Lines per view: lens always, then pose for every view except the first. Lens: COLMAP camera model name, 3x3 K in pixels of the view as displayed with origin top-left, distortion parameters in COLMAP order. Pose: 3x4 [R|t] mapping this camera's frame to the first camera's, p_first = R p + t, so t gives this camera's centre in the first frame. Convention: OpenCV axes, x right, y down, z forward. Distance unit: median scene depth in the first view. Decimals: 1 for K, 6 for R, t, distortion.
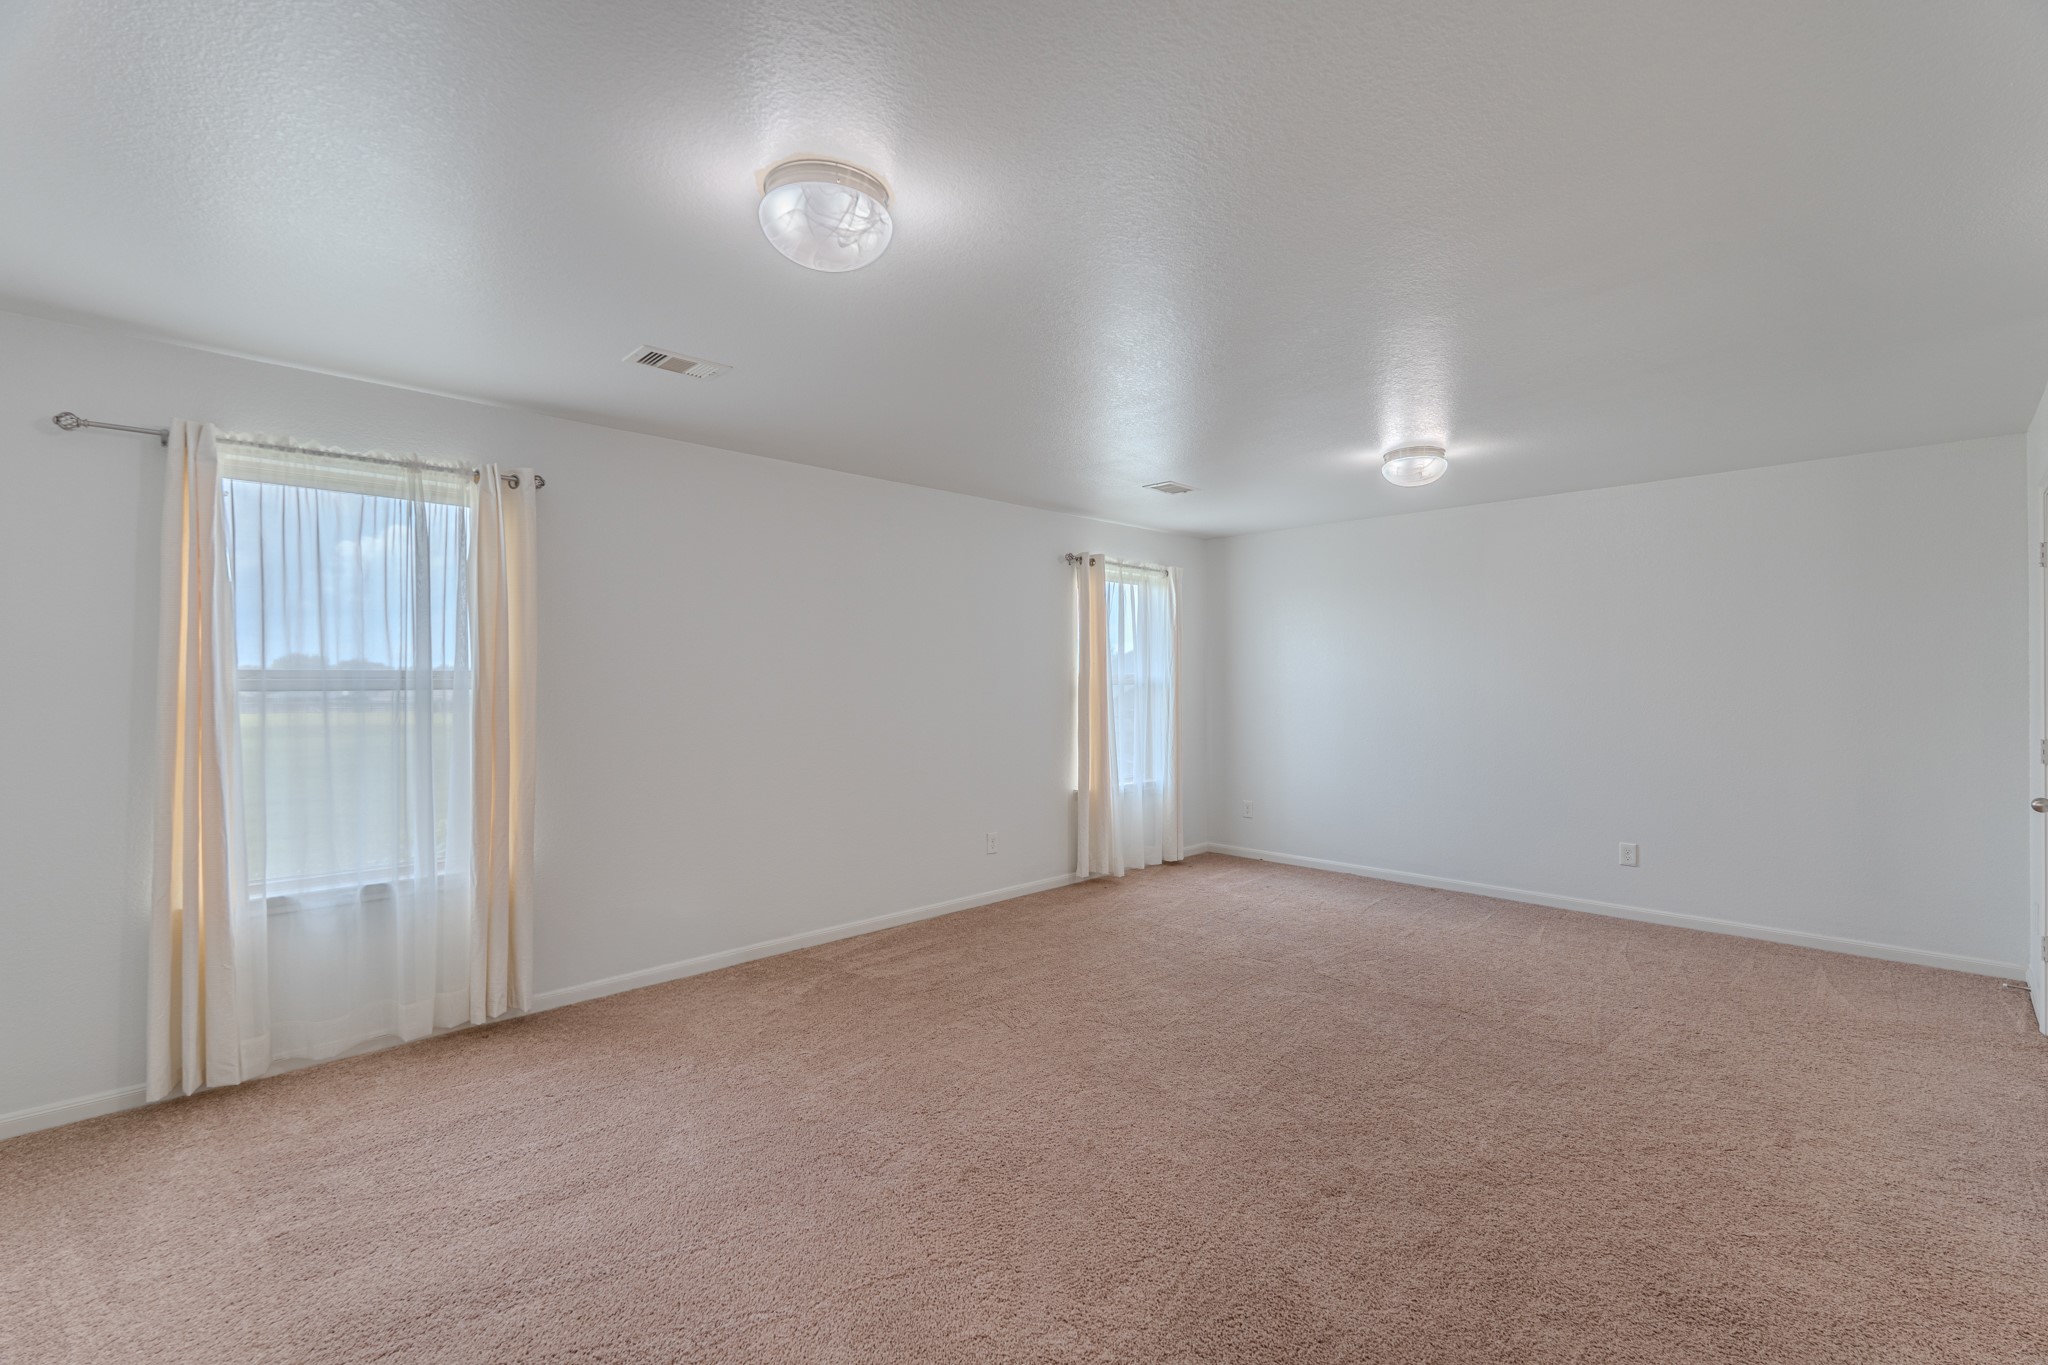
lens RADIAL K [[890.9, 0, 1024.0], [0, 890.9, 682.5], [0, 0, 1]] dist [-0.003158, 0.000017]
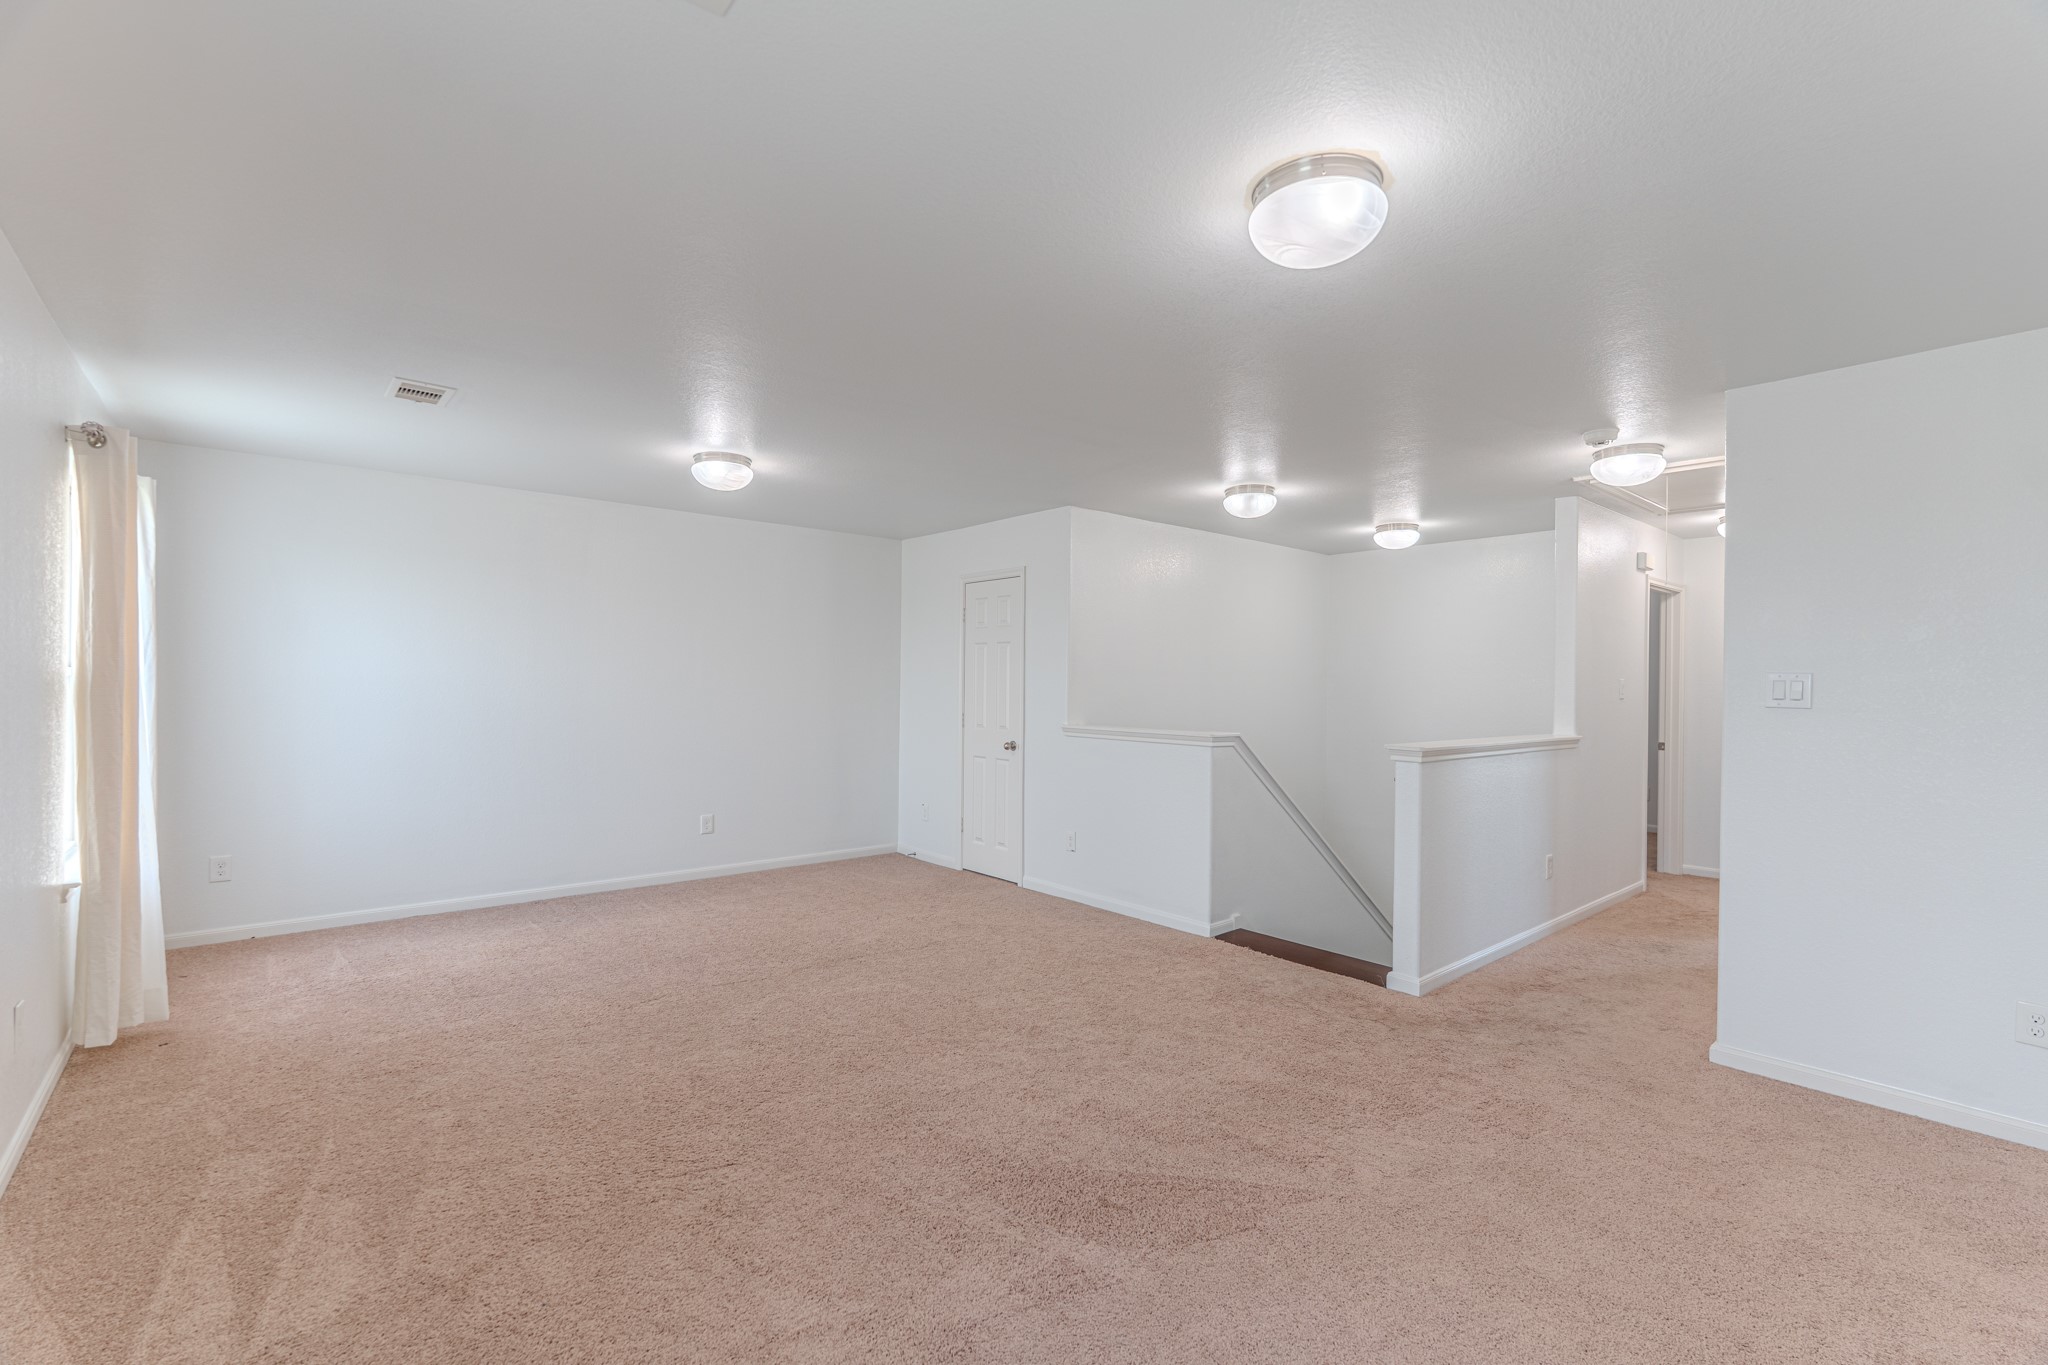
lens RADIAL K [[890.9, 0, 1024.0], [0, 890.9, 682.5], [0, 0, 1]] dist [-0.003158, 0.000017]
pose [[0.142811, -0.002329, 0.989747, -0.537848], [0.021671, 0.999765, -0.000774, 0.024856], [-0.989513, 0.021559, 0.142828, 0.559806]]
